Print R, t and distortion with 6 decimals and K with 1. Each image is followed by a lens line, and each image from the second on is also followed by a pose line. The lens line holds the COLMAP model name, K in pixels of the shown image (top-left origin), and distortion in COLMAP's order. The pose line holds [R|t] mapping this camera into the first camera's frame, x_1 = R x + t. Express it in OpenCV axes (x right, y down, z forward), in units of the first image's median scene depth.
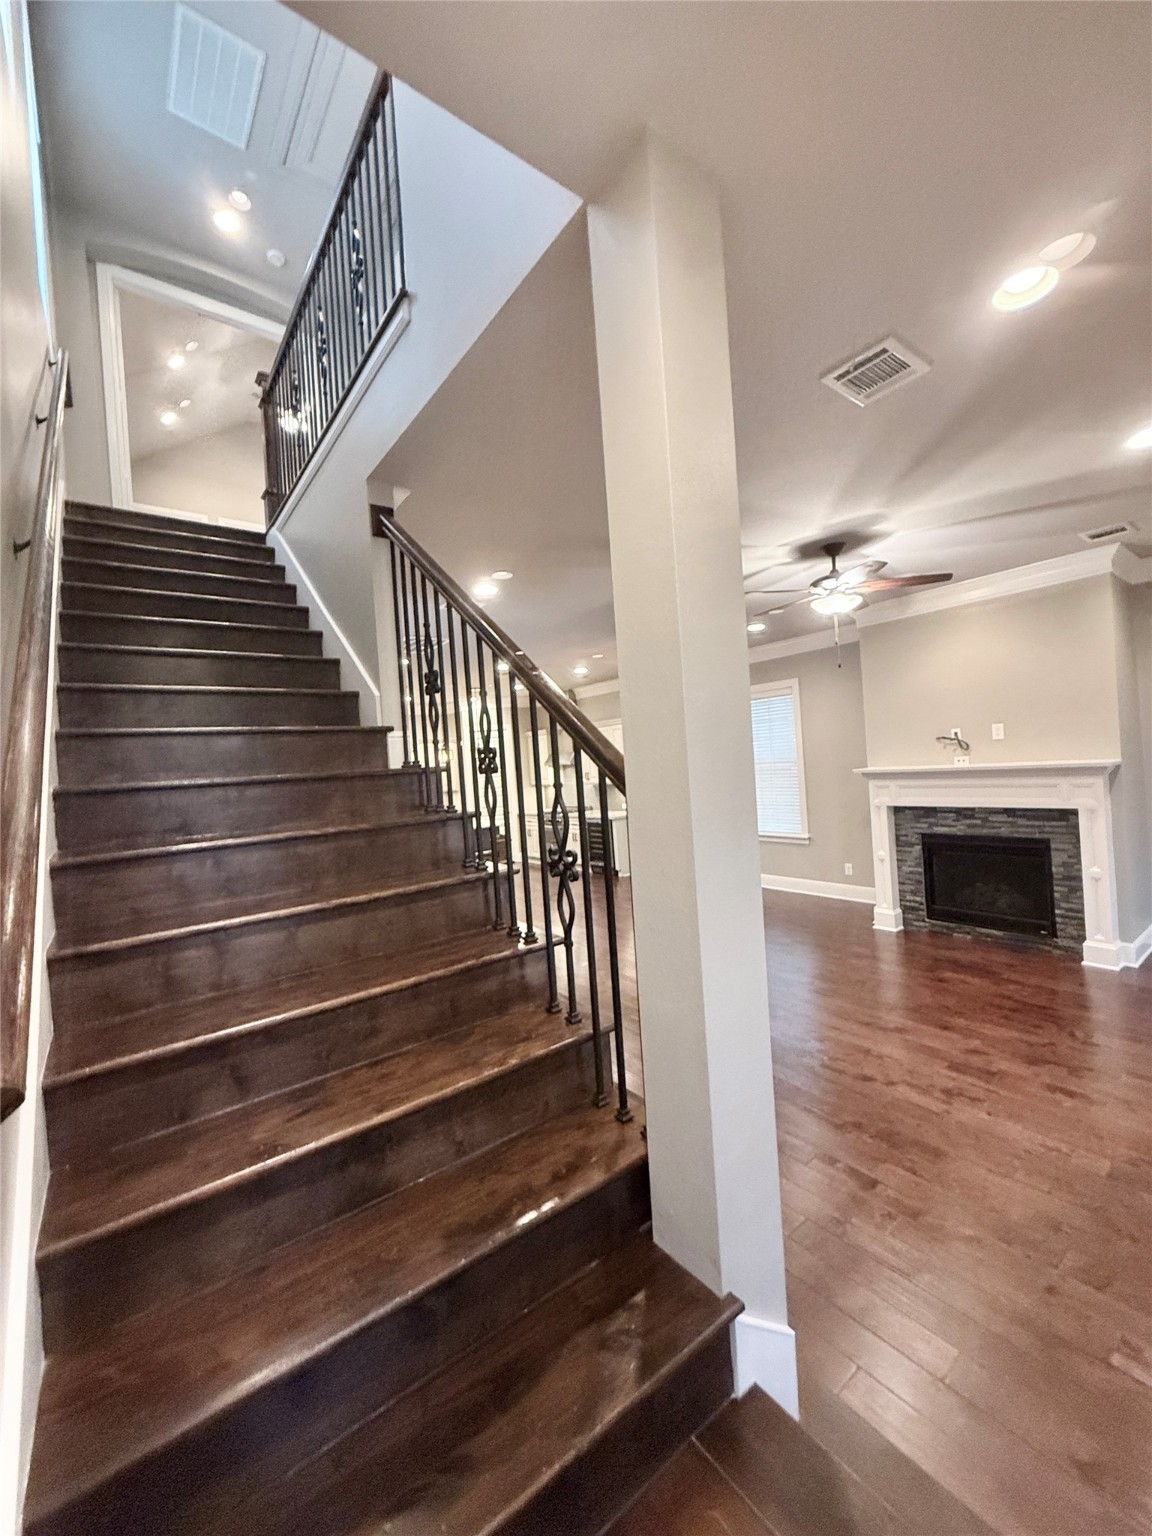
lens RADIAL K [[609.9, 0, 571.2], [0, 609.9, 765.9], [0, 0, 1]] dist [-0.000765, 0.000640]
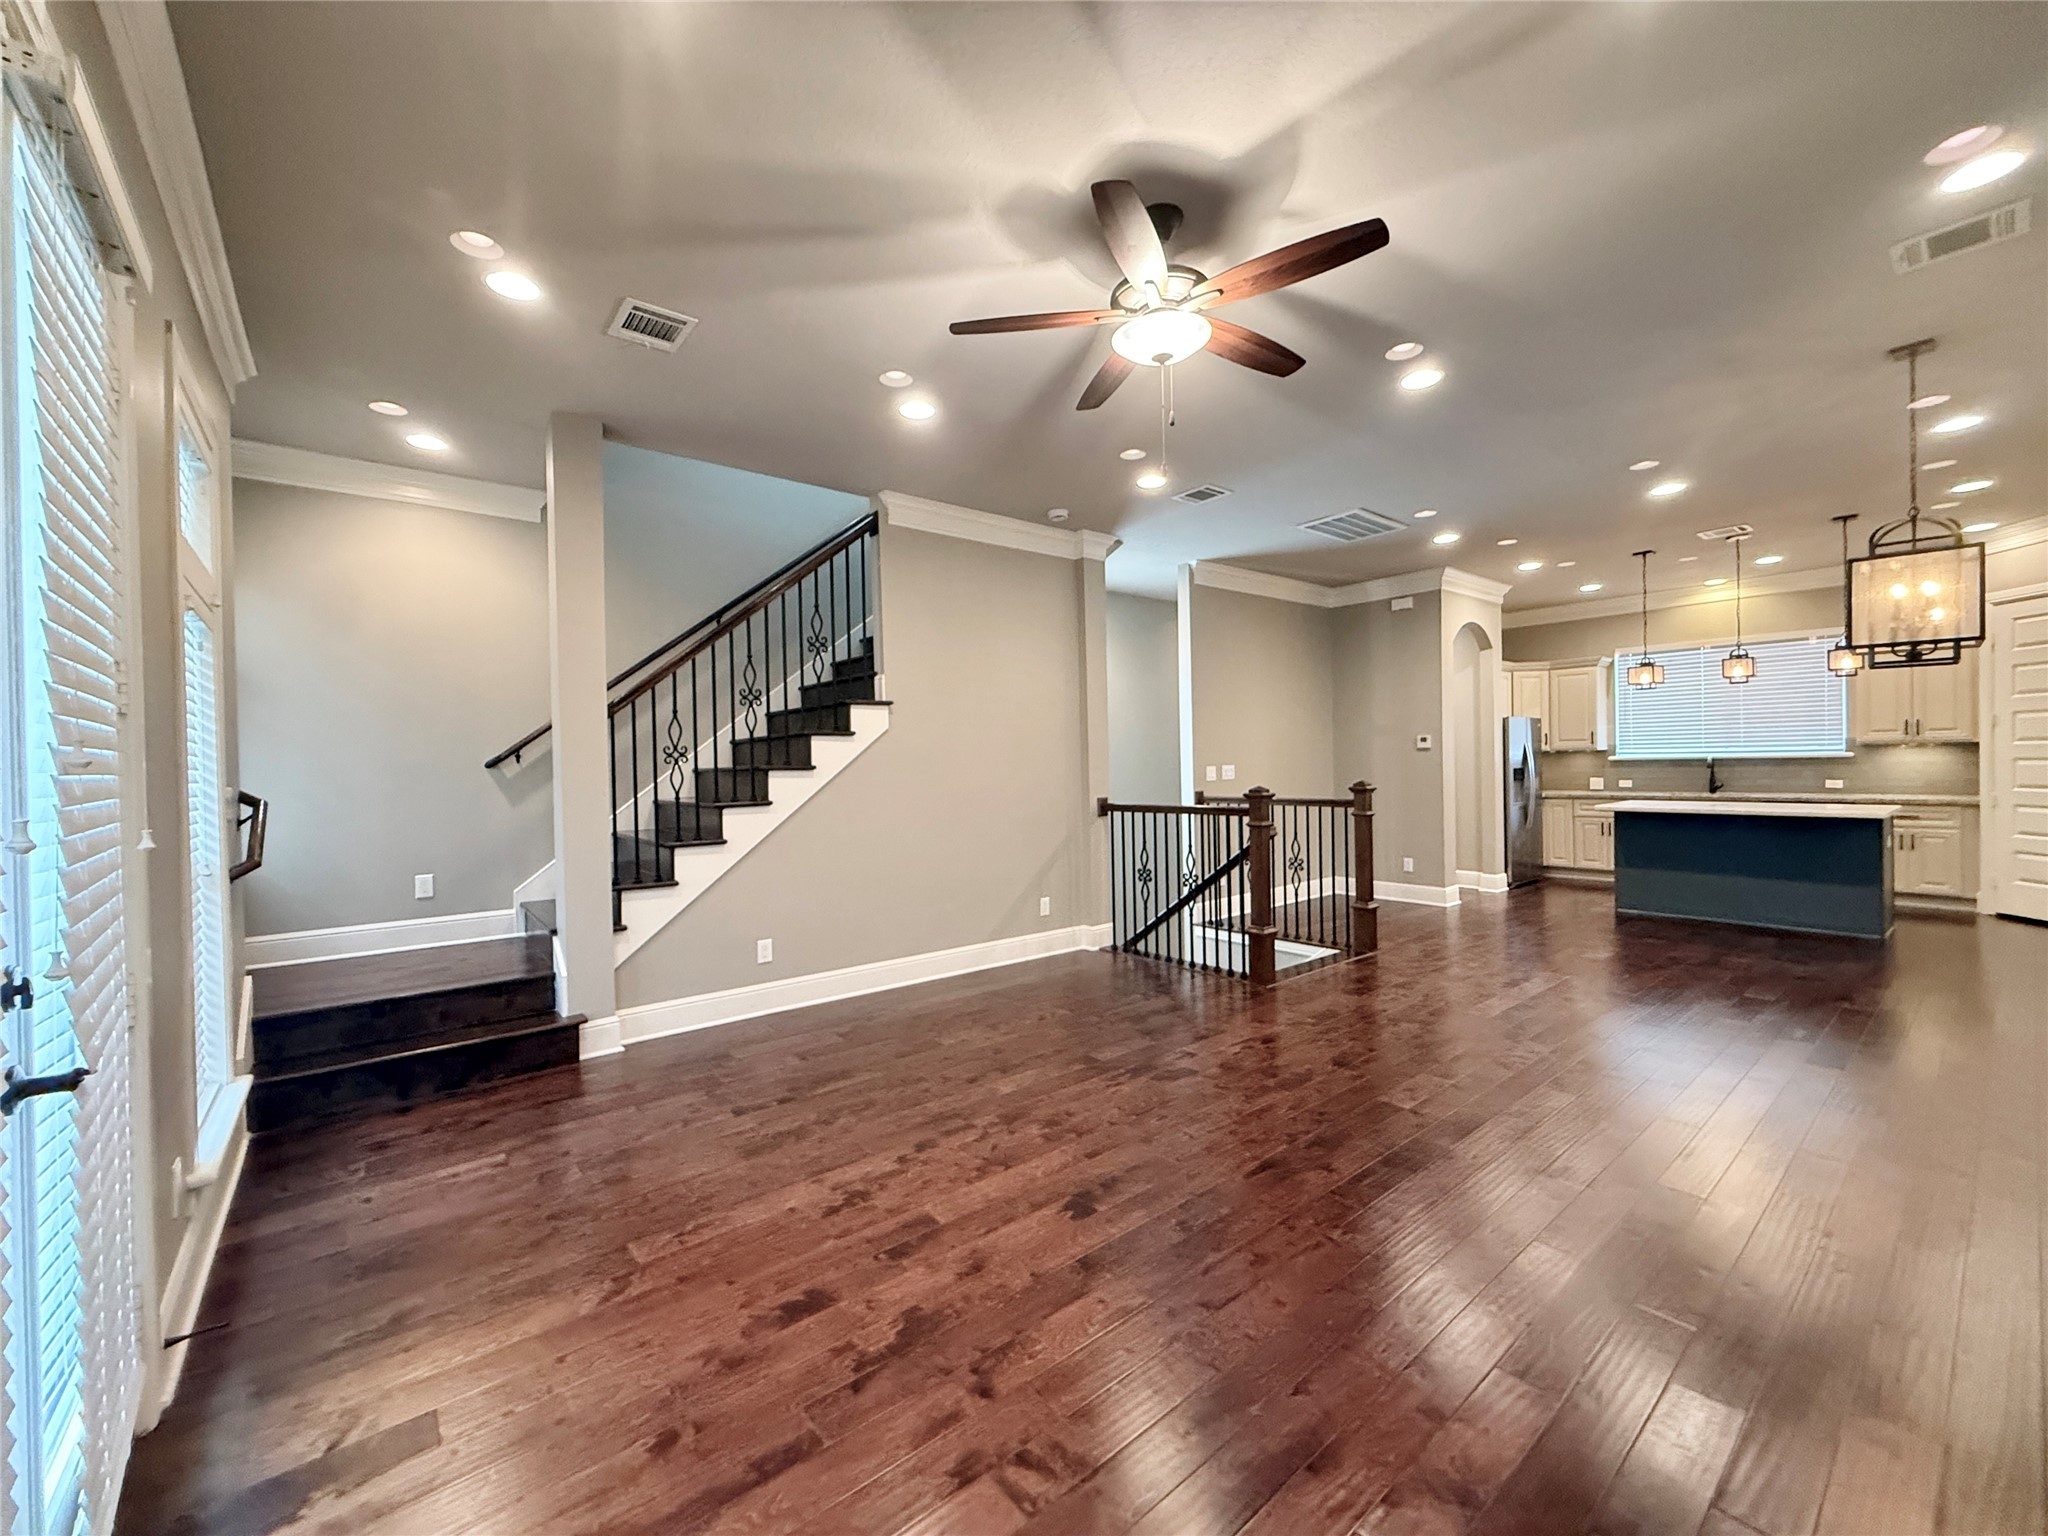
lens RADIAL K [[813.3, 0, 1014.7], [0, 813.3, 758.6], [0, 0, 1]] dist [-0.000765, 0.000640]
pose [[0.029740, 0.053697, -0.998114, 0.914604], [0.015986, 0.998403, 0.054189, 0.021438], [0.999430, -0.017567, 0.028835, 0.722297]]
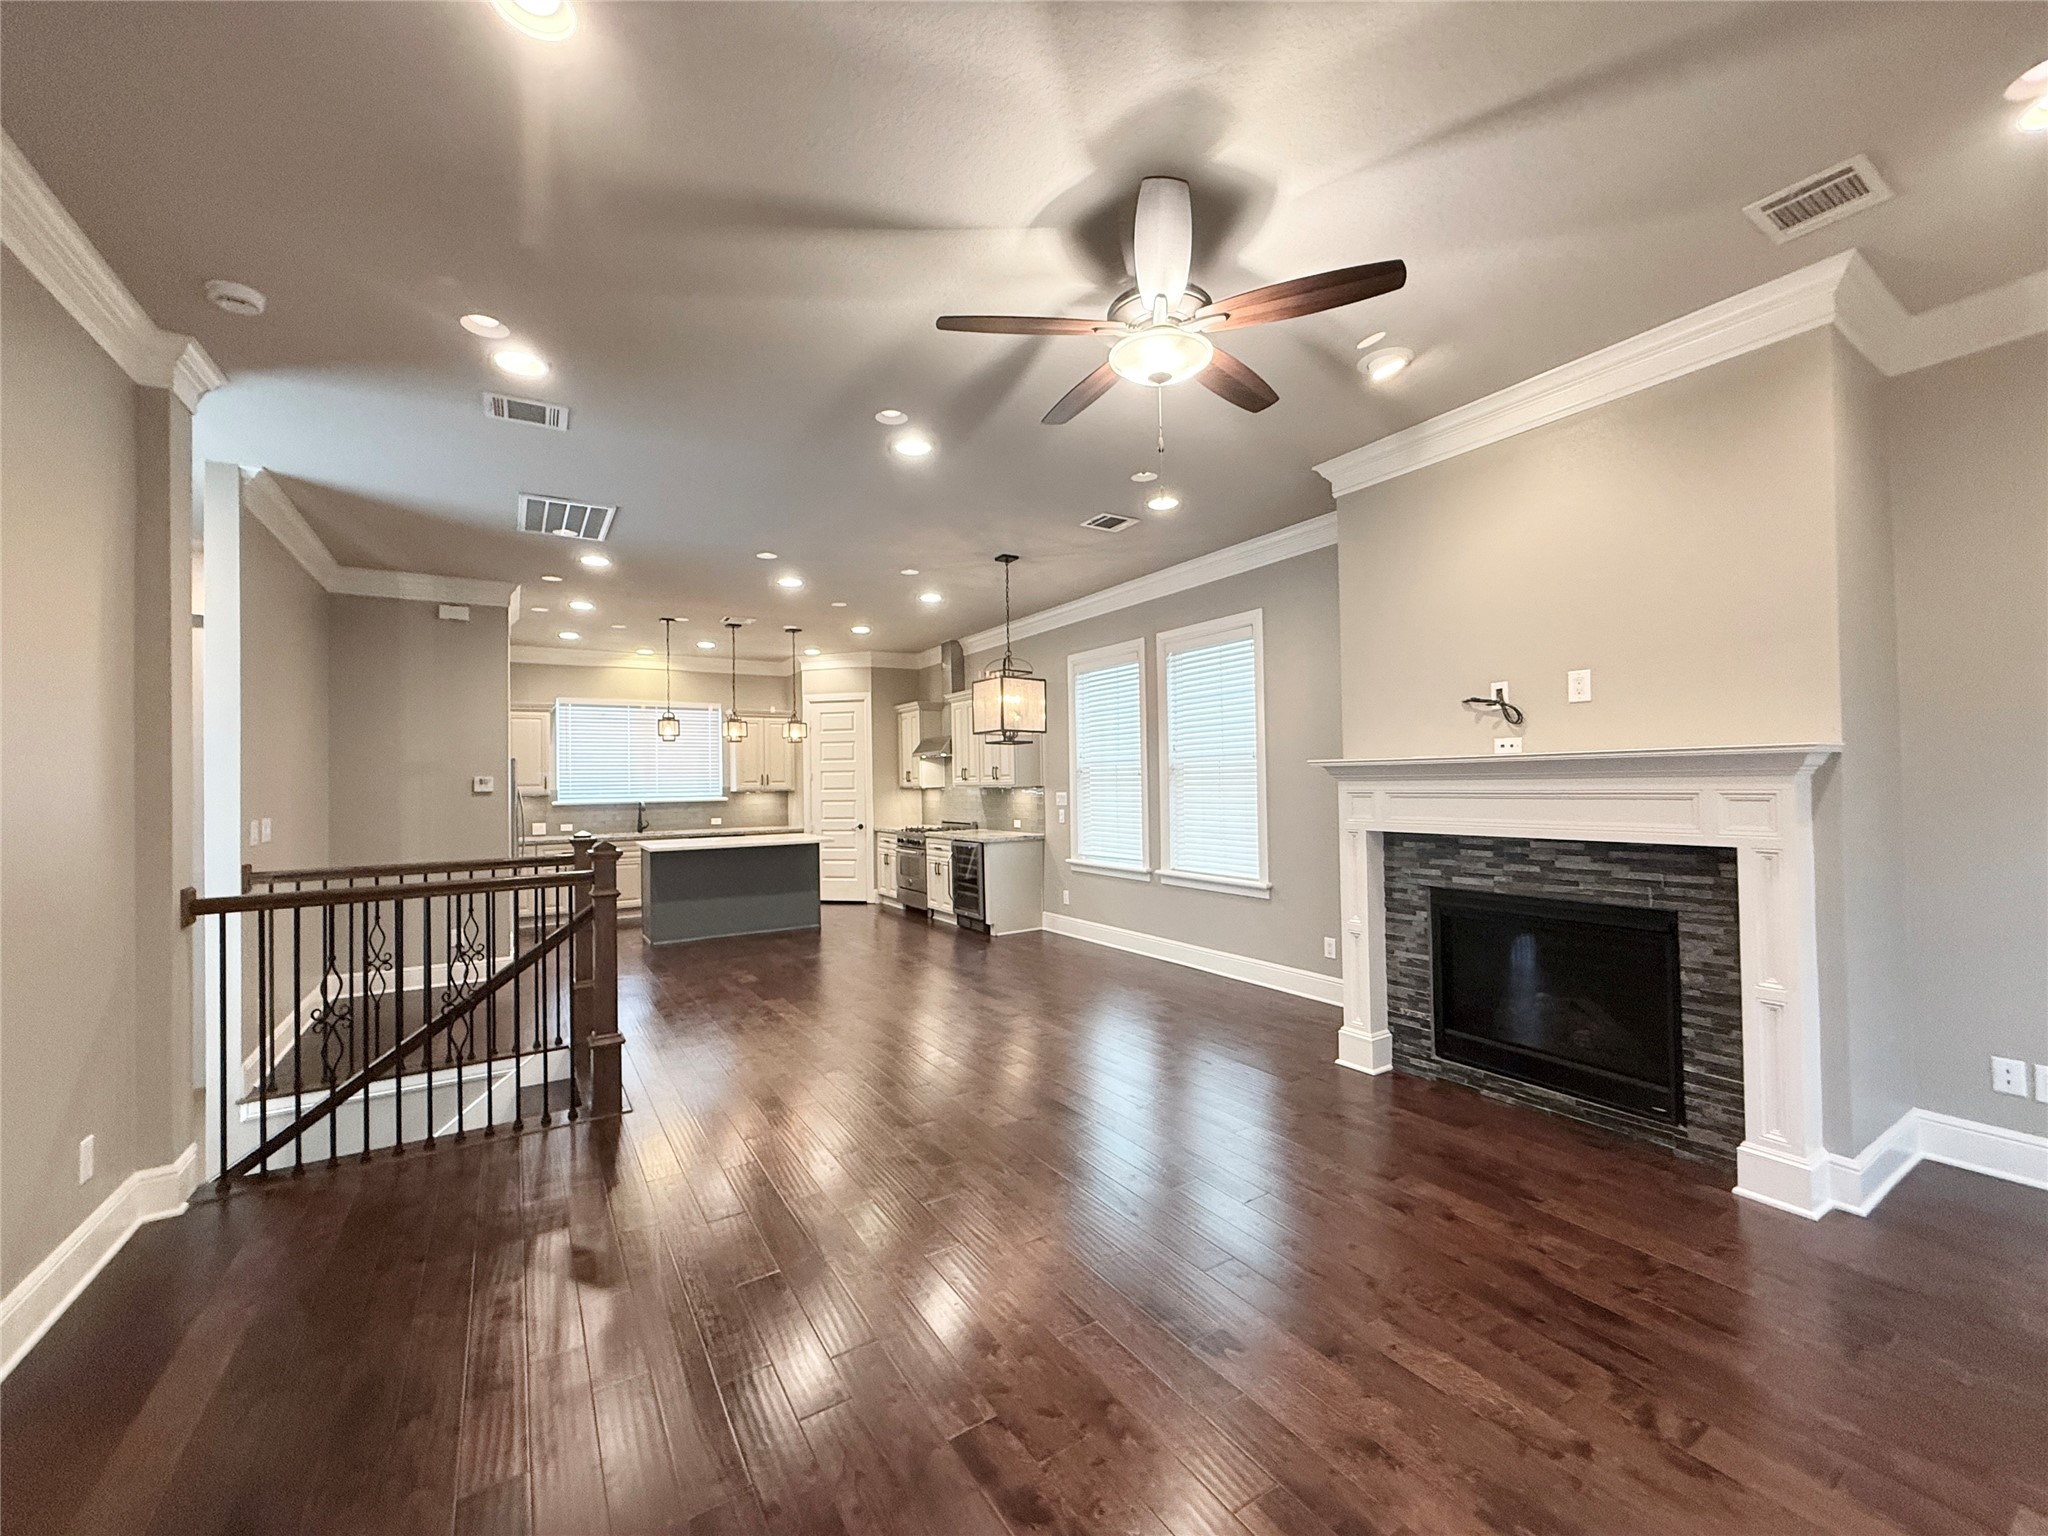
lens RADIAL K [[813.3, 0, 1023.0], [0, 813.3, 772.5], [0, 0, 1]] dist [-0.000765, 0.000640]
pose [[0.994674, 0.043171, -0.093596, 0.337888], [-0.044203, 0.998982, -0.008982, 0.040838], [0.093113, 0.013072, 0.995570, 0.328770]]
